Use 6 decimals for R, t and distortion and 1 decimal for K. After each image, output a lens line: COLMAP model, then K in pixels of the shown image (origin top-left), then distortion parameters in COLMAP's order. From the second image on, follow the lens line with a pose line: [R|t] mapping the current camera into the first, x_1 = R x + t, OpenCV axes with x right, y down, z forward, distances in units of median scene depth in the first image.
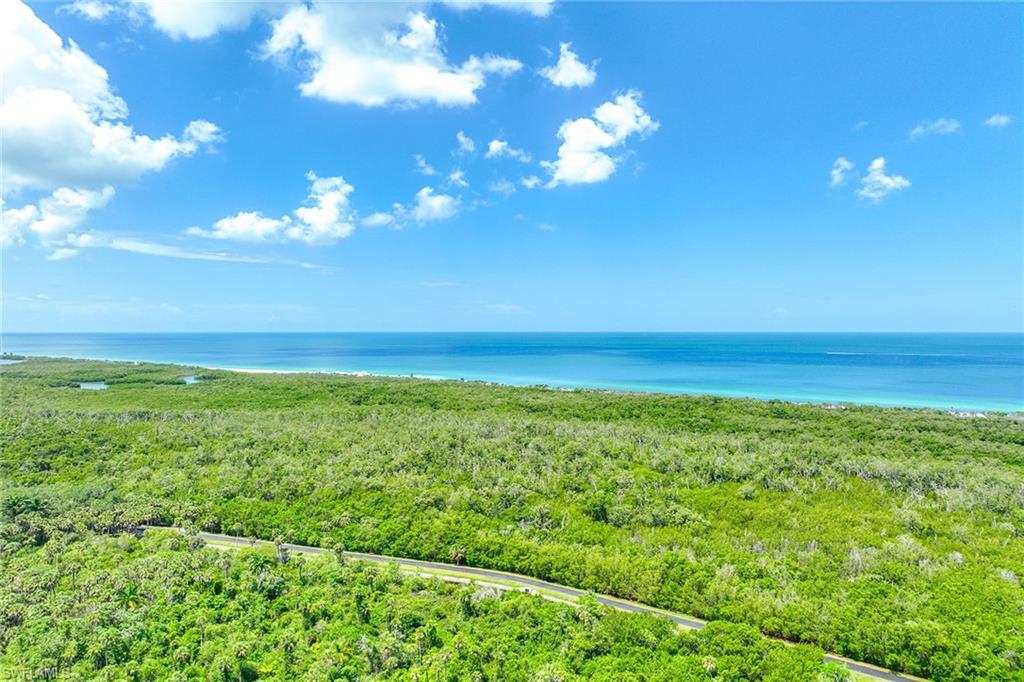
lens RADIAL K [[704.0, 0, 511.8], [0, 704.0, 351.8], [0, 0, 1]] dist [0.000518, 0.006759]
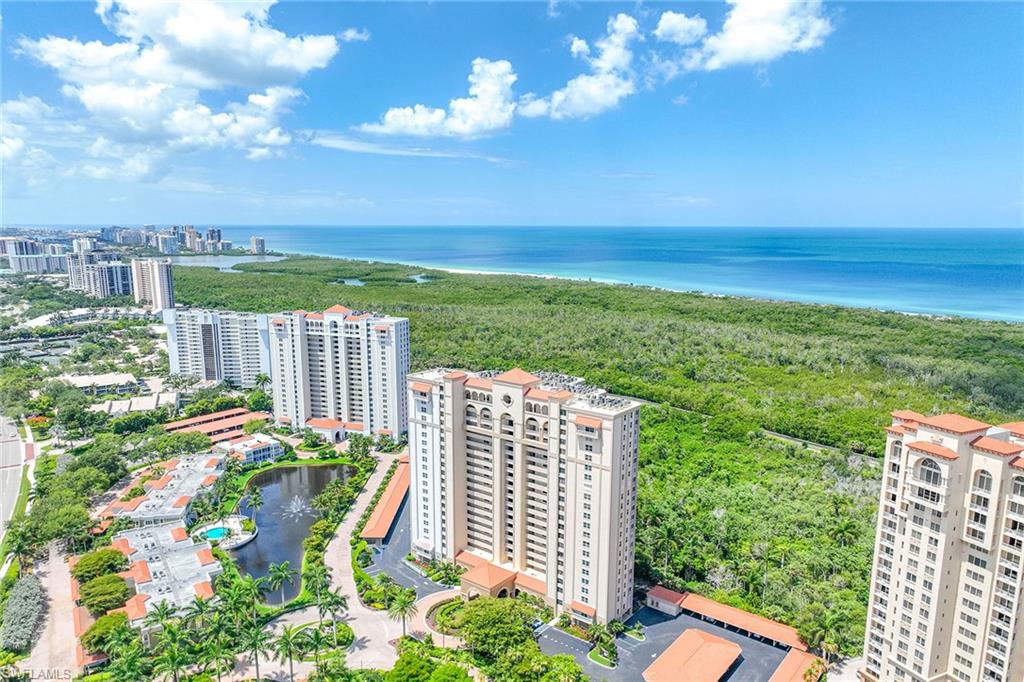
lens RADIAL K [[704.0, 0, 511.8], [0, 704.0, 351.8], [0, 0, 1]] dist [0.000518, 0.006759]
pose [[0.967863, 0.048265, -0.246805, 0.100747], [-0.011088, 0.988646, 0.149856, -0.071994], [0.251235, -0.142304, 0.957408, -0.652733]]
